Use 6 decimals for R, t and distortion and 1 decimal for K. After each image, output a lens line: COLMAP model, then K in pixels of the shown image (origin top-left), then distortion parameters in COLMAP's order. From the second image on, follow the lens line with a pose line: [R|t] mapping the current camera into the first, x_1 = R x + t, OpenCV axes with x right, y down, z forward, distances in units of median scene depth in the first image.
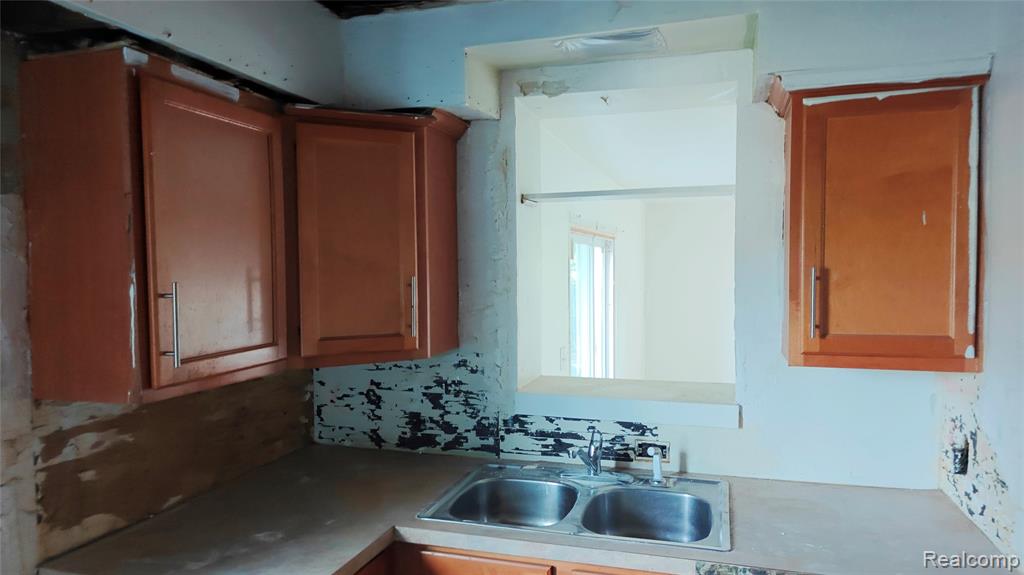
lens RADIAL K [[700.2, 0, 504.8], [0, 700.2, 293.0], [0, 0, 1]] dist [0.033042, -0.026625]
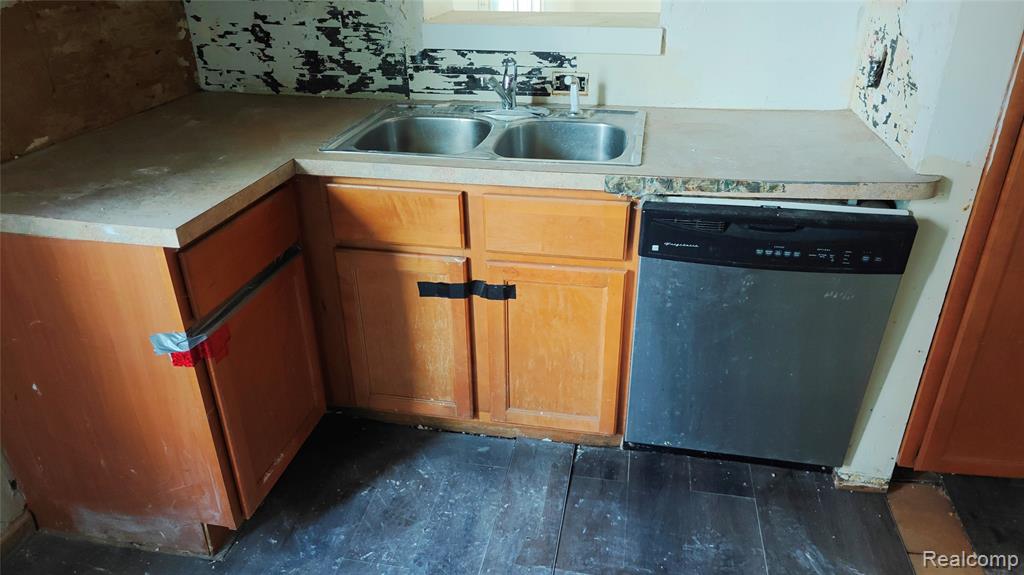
lens RADIAL K [[700.2, 0, 516.1], [0, 700.2, 283.2], [0, 0, 1]] dist [0.033042, -0.026625]
pose [[0.993757, -0.055940, 0.096531, 0.031230], [0.012191, 0.914486, 0.404435, 0.088639], [-0.110900, -0.400733, 0.909458, 0.038492]]
